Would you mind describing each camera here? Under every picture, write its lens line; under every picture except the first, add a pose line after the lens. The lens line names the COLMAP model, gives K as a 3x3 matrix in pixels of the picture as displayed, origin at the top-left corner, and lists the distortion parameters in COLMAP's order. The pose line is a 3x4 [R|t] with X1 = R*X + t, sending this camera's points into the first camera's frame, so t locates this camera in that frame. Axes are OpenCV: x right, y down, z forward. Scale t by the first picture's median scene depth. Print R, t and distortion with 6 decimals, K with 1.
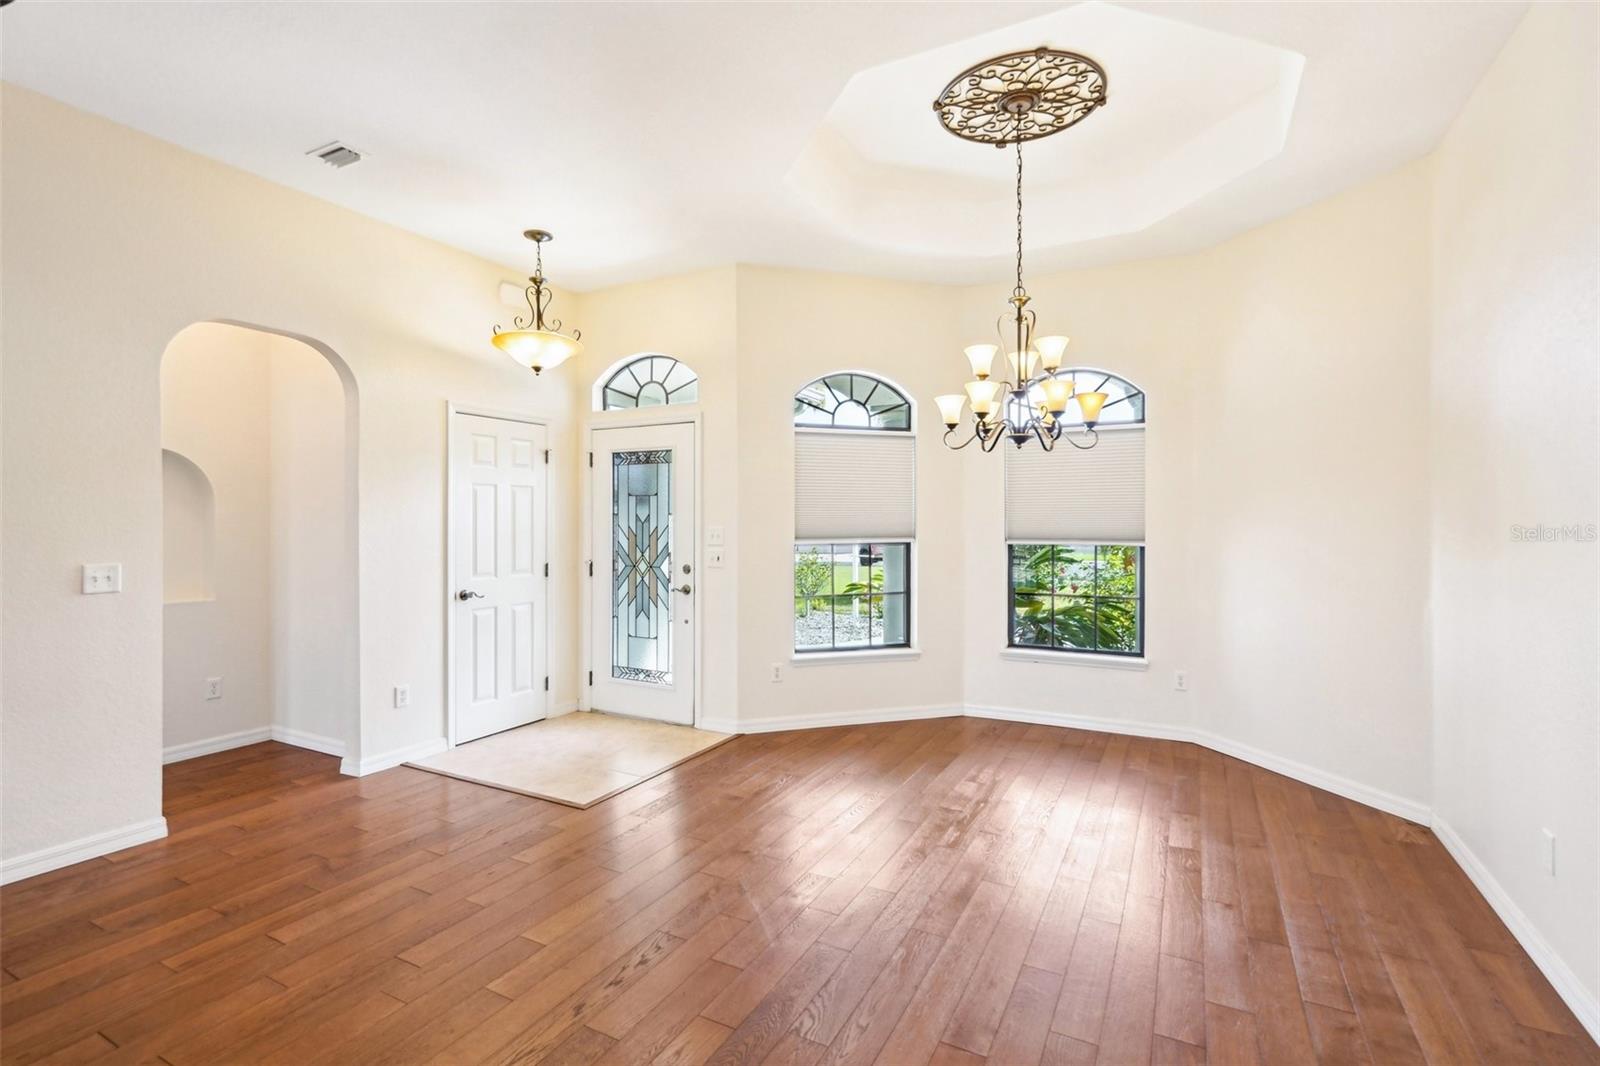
lens RADIAL K [[740.4, 0, 800.3], [0, 740.4, 522.8], [0, 0, 1]] dist [-0.001626, 0.000245]
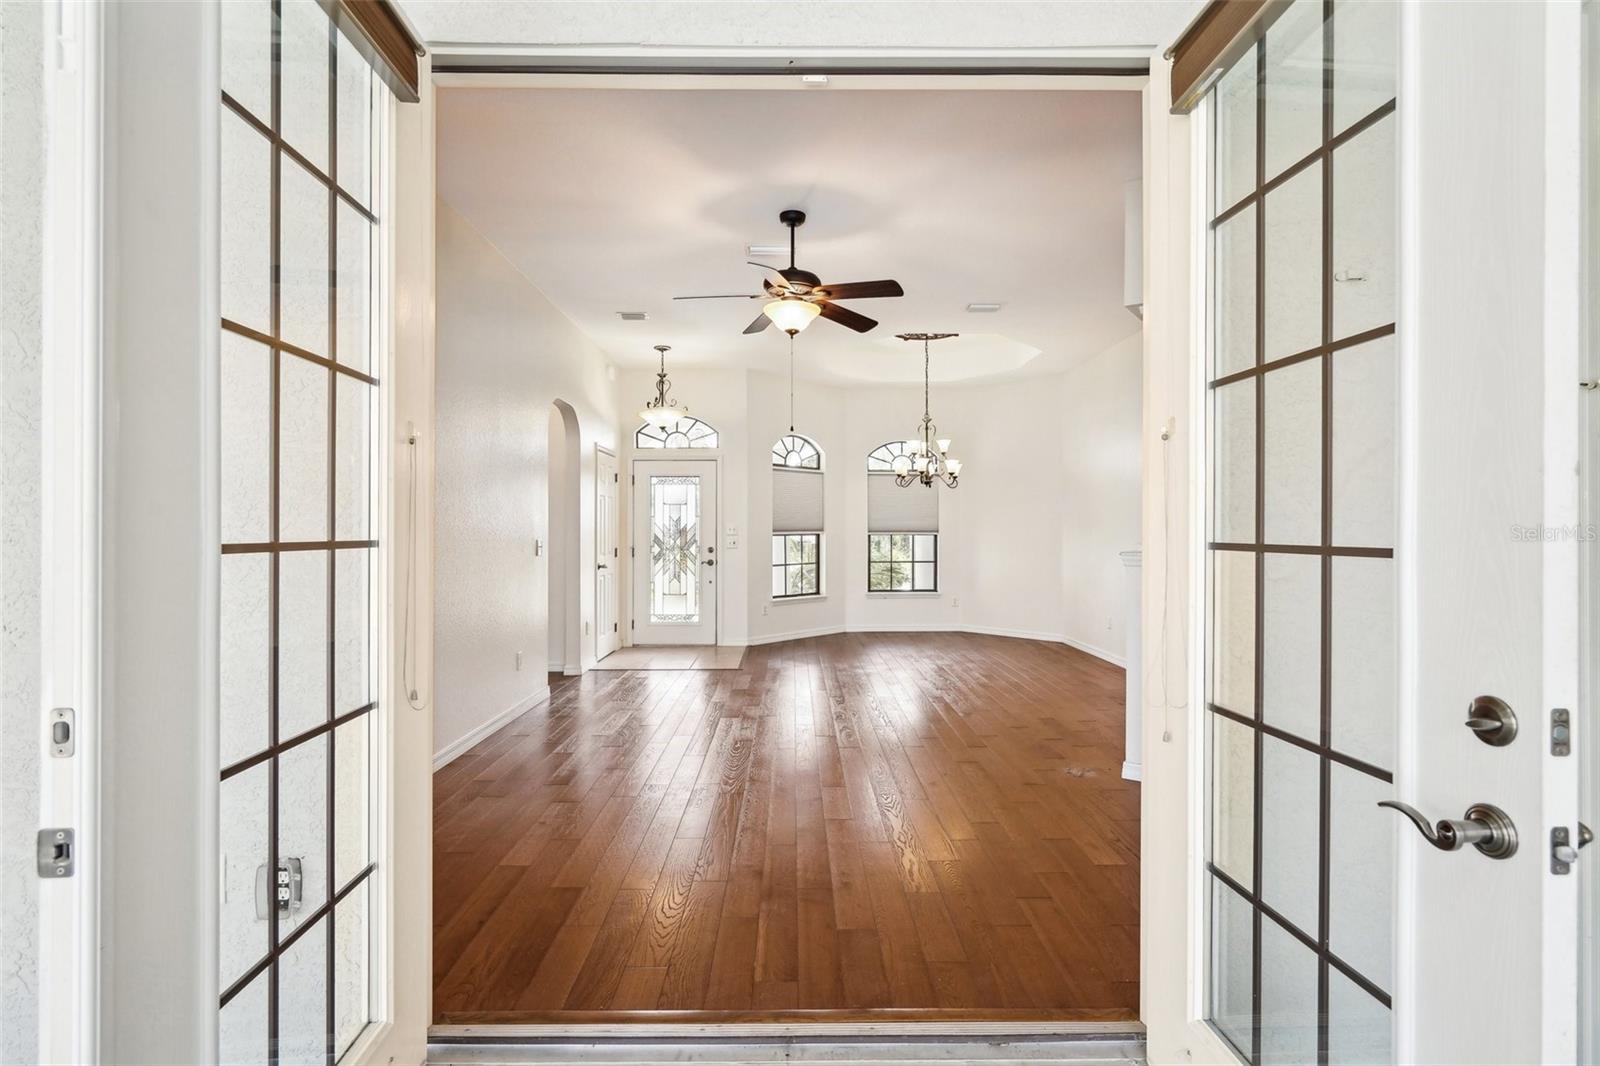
lens RADIAL K [[740.4, 0, 796.3], [0, 740.4, 529.3], [0, 0, 1]] dist [-0.001626, 0.000245]
pose [[0.880612, 0.000568, 0.473838, -0.741574], [0.000225, 0.999999, -0.001617, 0.019223], [-0.473838, 0.001531, 0.880610, -0.515347]]
